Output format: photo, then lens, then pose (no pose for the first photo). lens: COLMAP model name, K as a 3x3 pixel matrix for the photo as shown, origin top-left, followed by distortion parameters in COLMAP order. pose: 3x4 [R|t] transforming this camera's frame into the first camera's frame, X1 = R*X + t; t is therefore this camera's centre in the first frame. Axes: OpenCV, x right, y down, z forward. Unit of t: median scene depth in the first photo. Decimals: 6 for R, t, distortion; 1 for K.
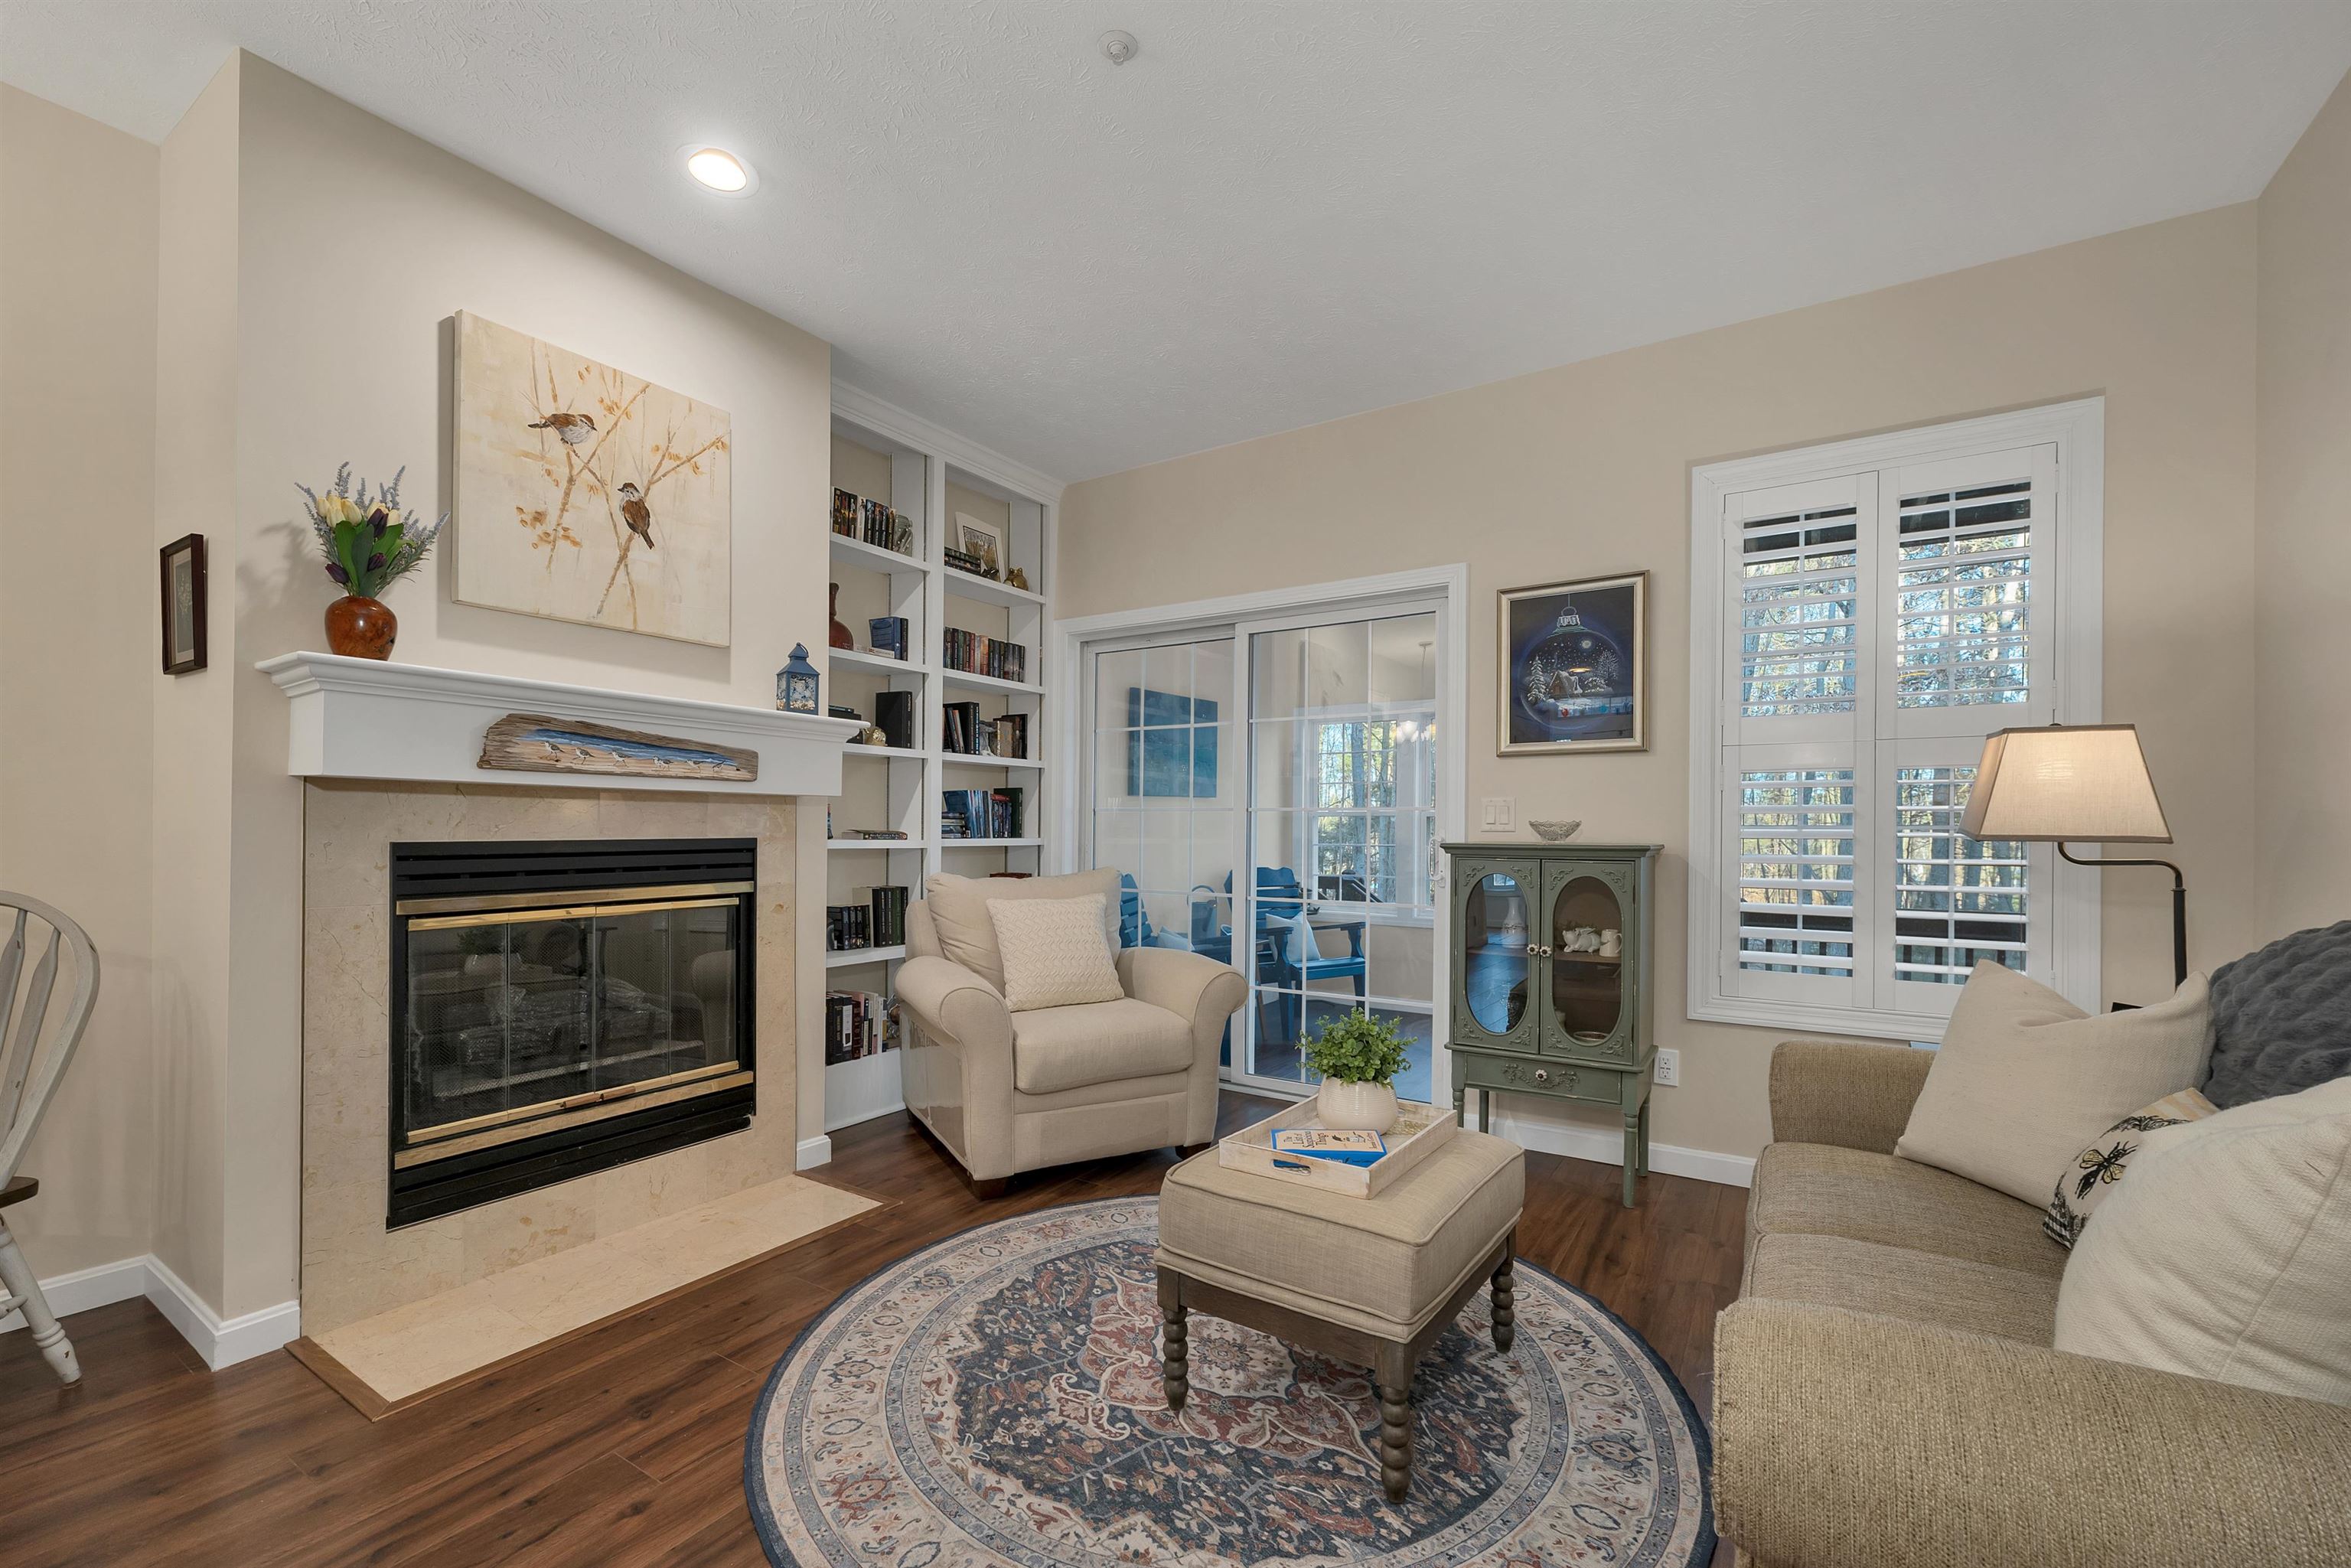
lens RADIAL K [[968.6, 0, 1178.2], [0, 968.6, 794.1], [0, 0, 1]] dist [0.000254, -0.000045]
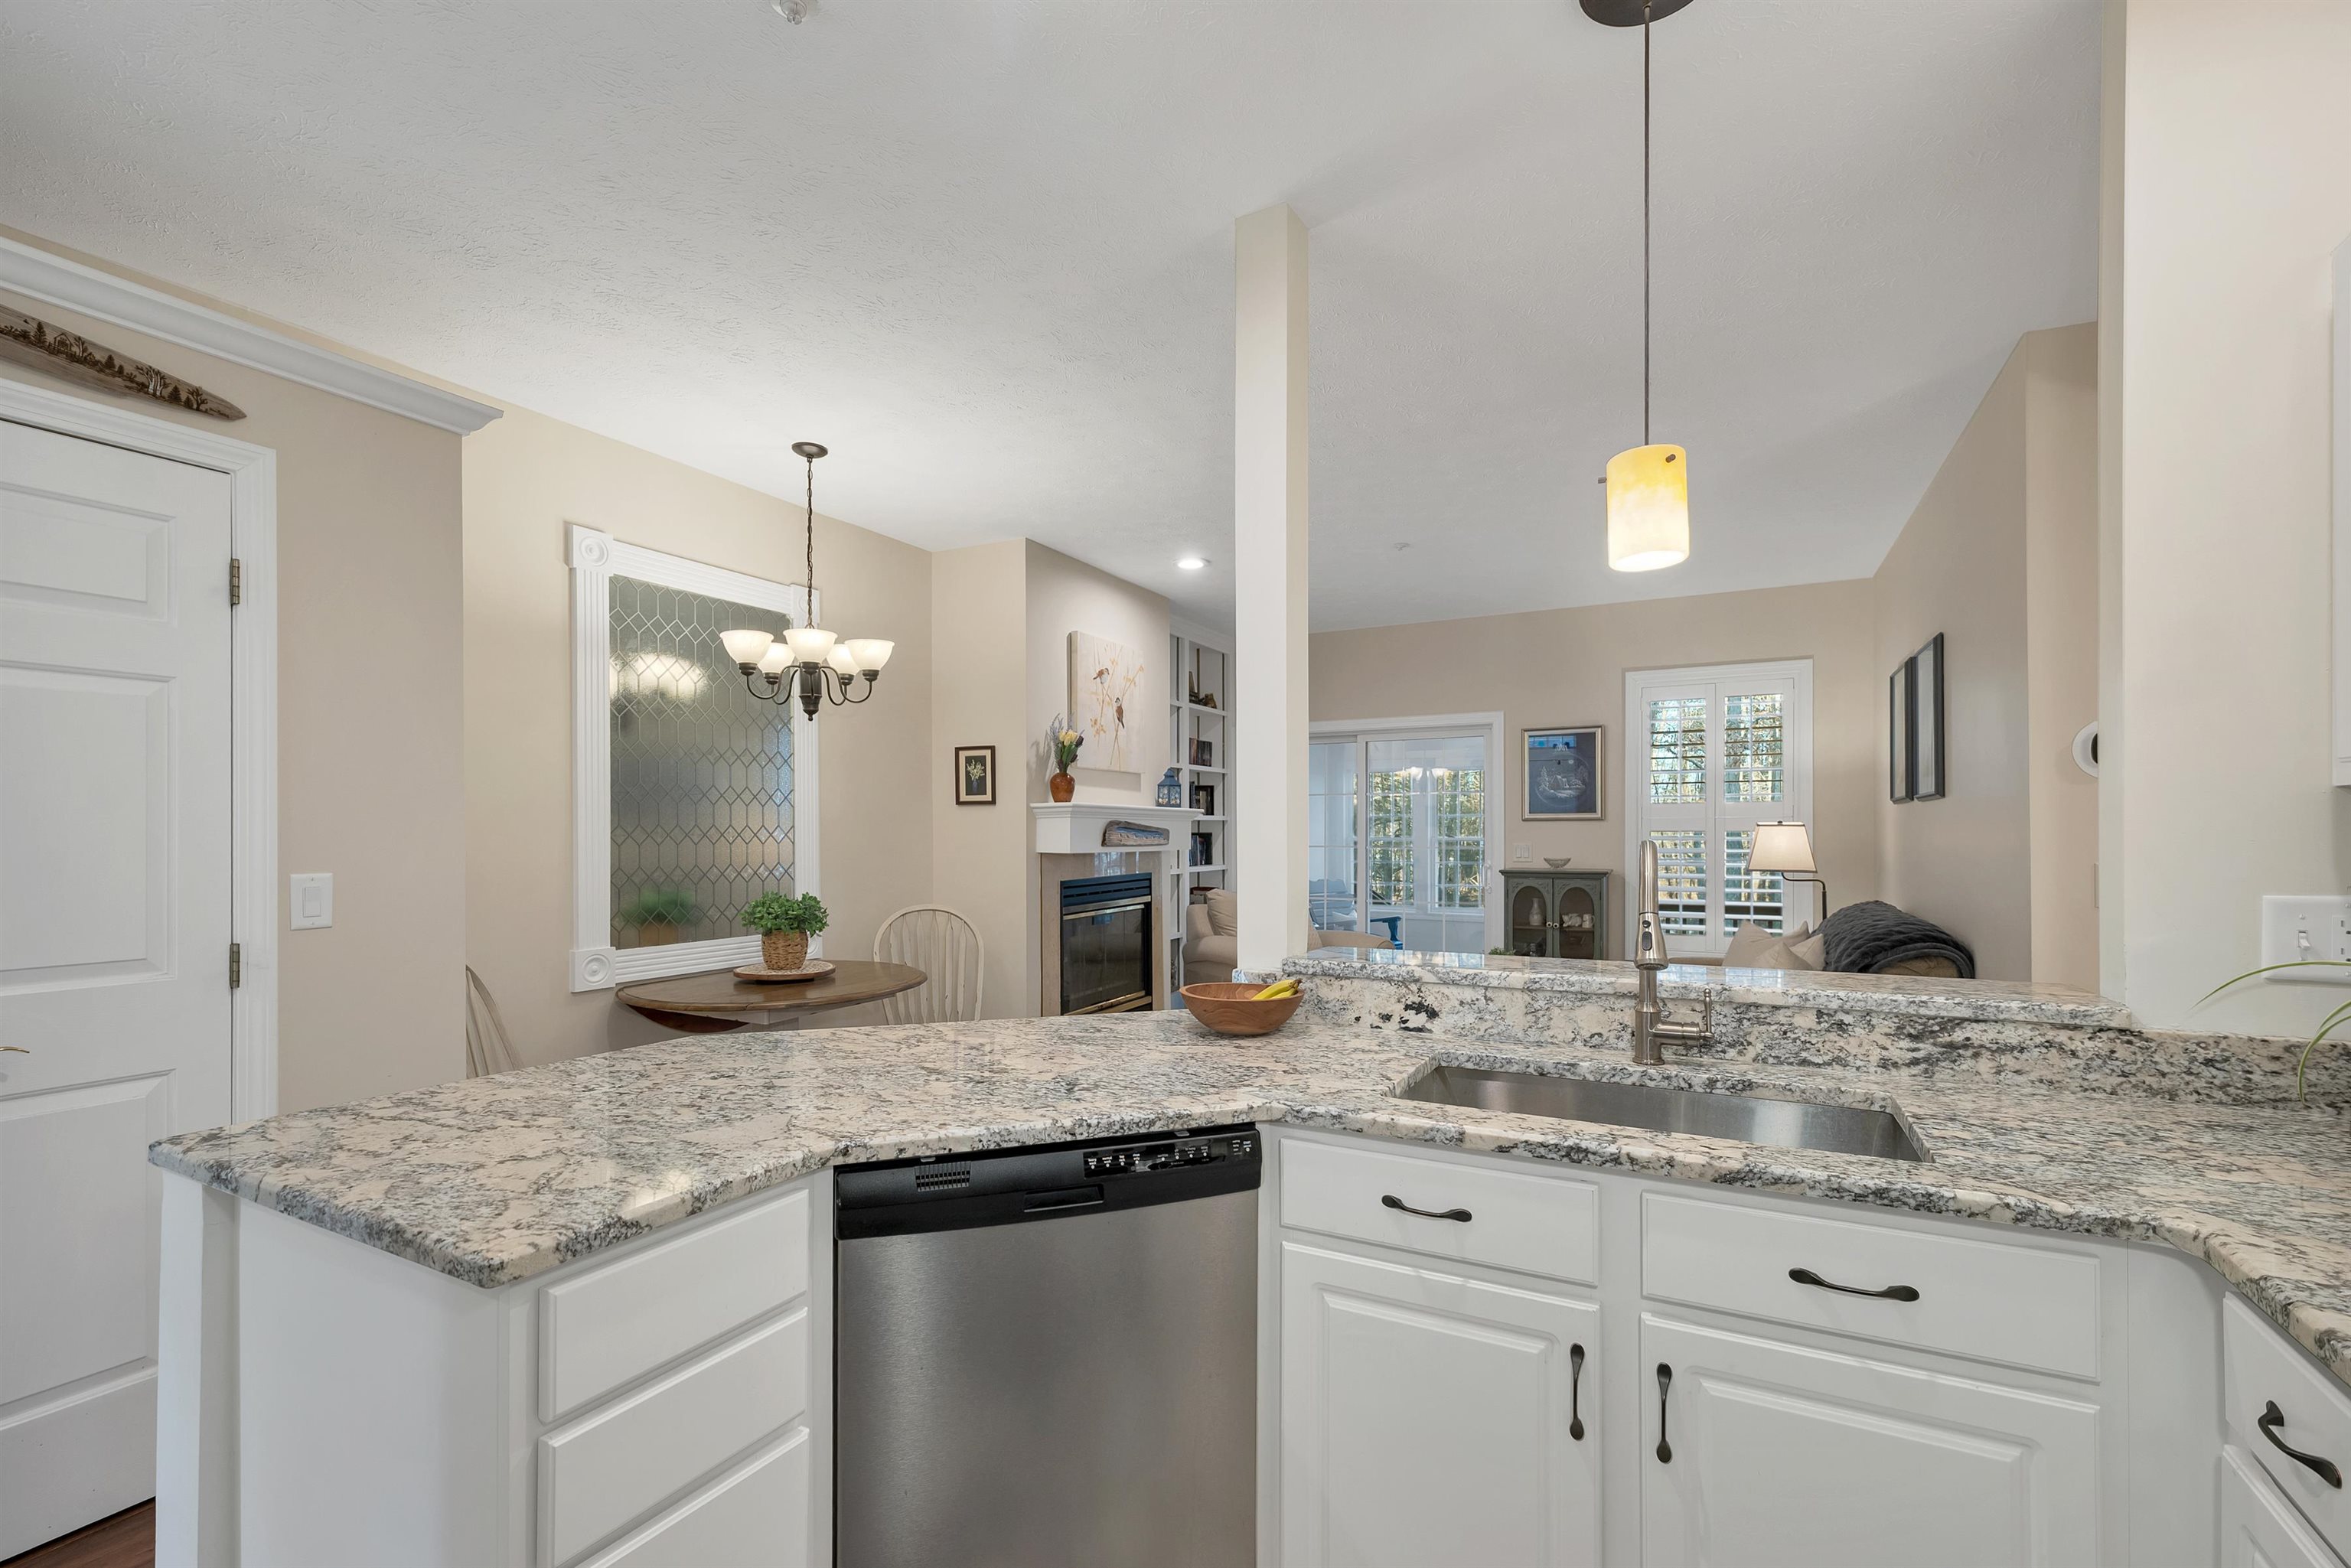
lens RADIAL K [[986.5, 0, 1179.6], [0, 986.5, 800.5], [0, 0, 1]] dist [0.001064, 0.000101]
pose [[0.996455, -0.007026, 0.083837, -0.547744], [0.006720, 0.999970, 0.003936, -0.104004], [-0.083862, -0.003359, 0.996472, -0.930207]]
